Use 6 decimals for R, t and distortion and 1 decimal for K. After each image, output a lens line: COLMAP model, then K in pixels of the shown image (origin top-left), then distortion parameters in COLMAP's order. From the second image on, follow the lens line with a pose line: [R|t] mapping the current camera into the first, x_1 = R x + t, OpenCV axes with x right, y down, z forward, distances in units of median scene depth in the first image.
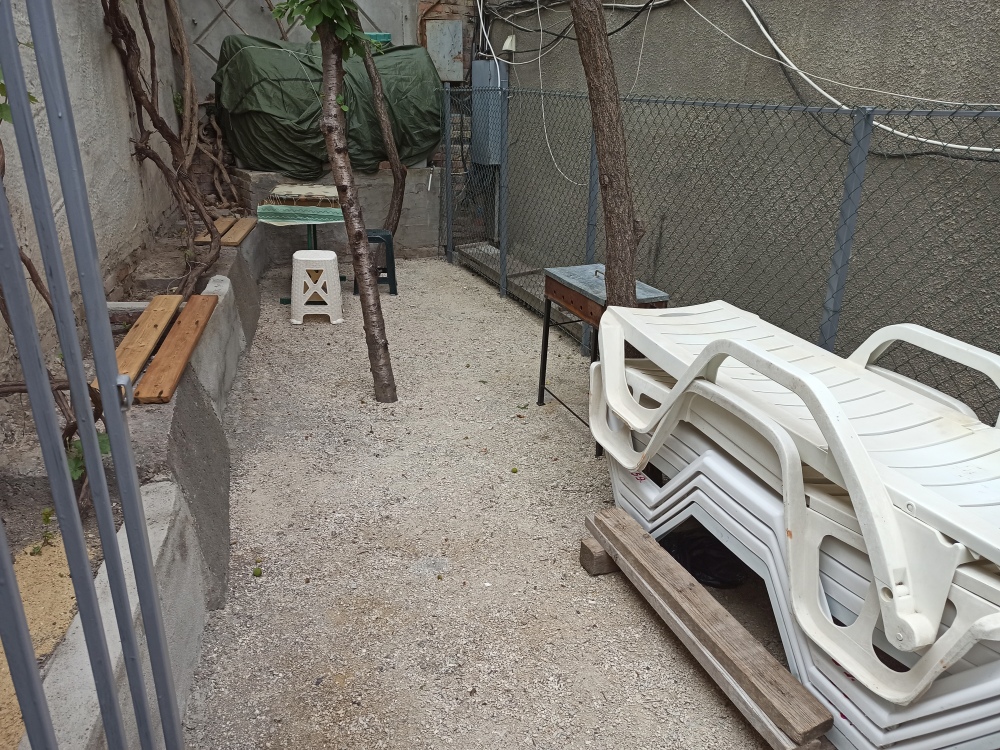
lens RADIAL K [[735.7, 0, 510.5], [0, 735.7, 374.2], [0, 0, 1]] dist [0.053864, -0.045672]
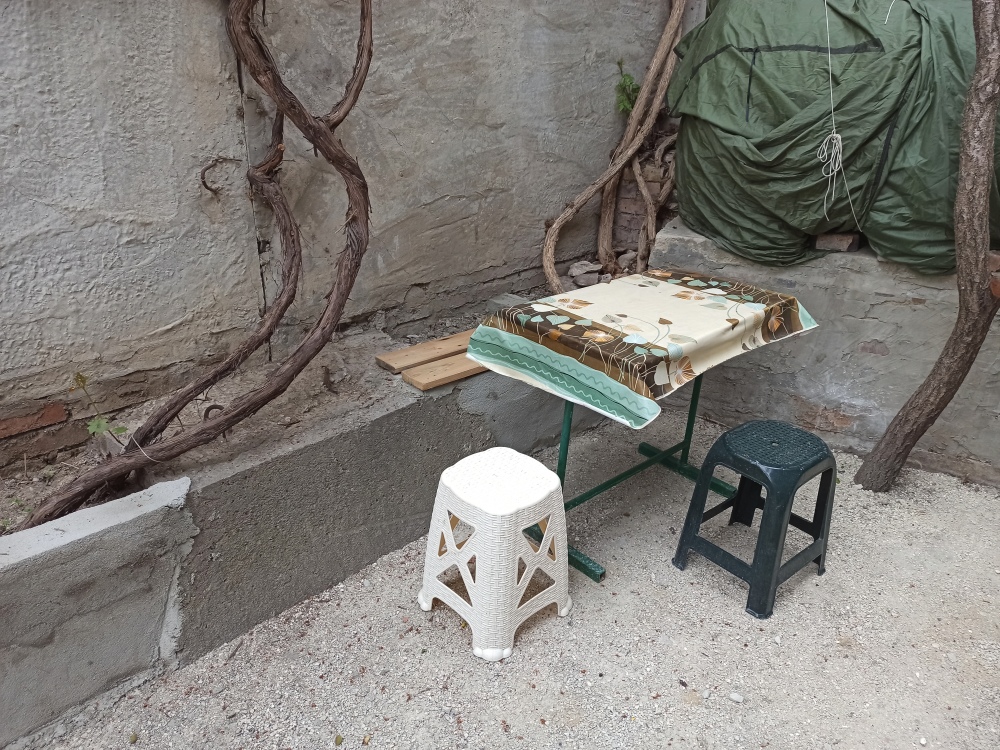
lens RADIAL K [[735.7, 0, 510.5], [0, 735.7, 374.2], [0, 0, 1]] dist [0.053864, -0.045672]
pose [[0.546121, 0.332067, -0.769079, 0.039495], [-0.318791, 0.931384, 0.175773, -0.385357], [0.774677, 0.149182, 0.614509, 1.005703]]
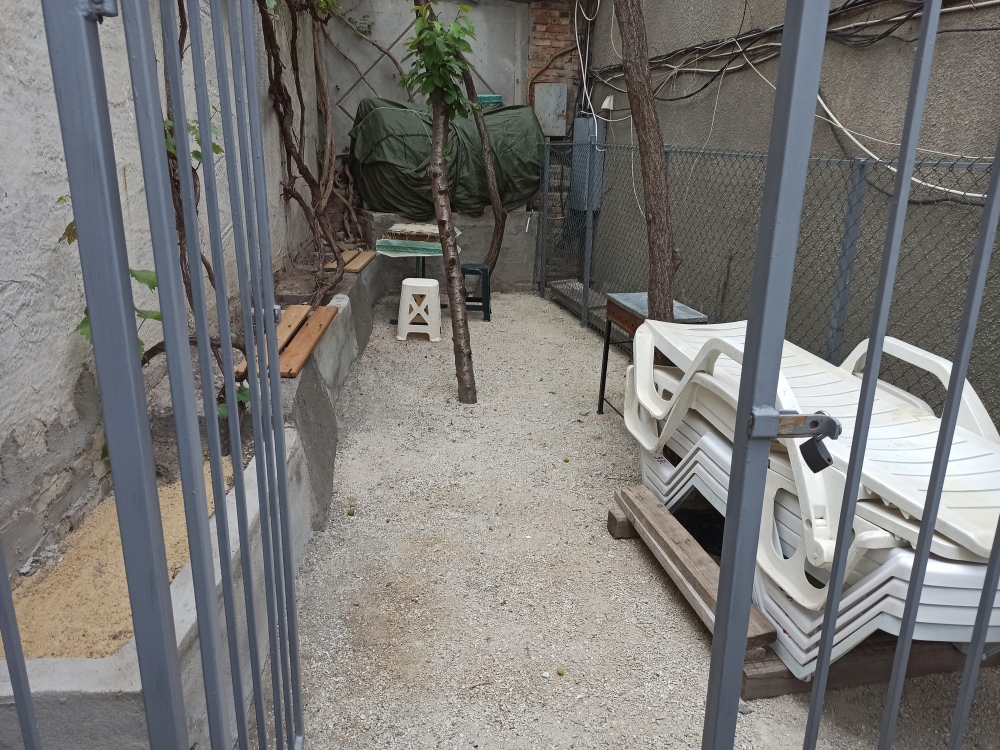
lens RADIAL K [[735.7, 0, 510.5], [0, 735.7, 374.2], [0, 0, 1]] dist [0.053864, -0.045672]
pose [[0.988030, 0.049903, -0.145968, 0.069778], [-0.059186, 0.996445, -0.059959, 0.059511], [0.142457, 0.067880, 0.987471, -0.155837]]
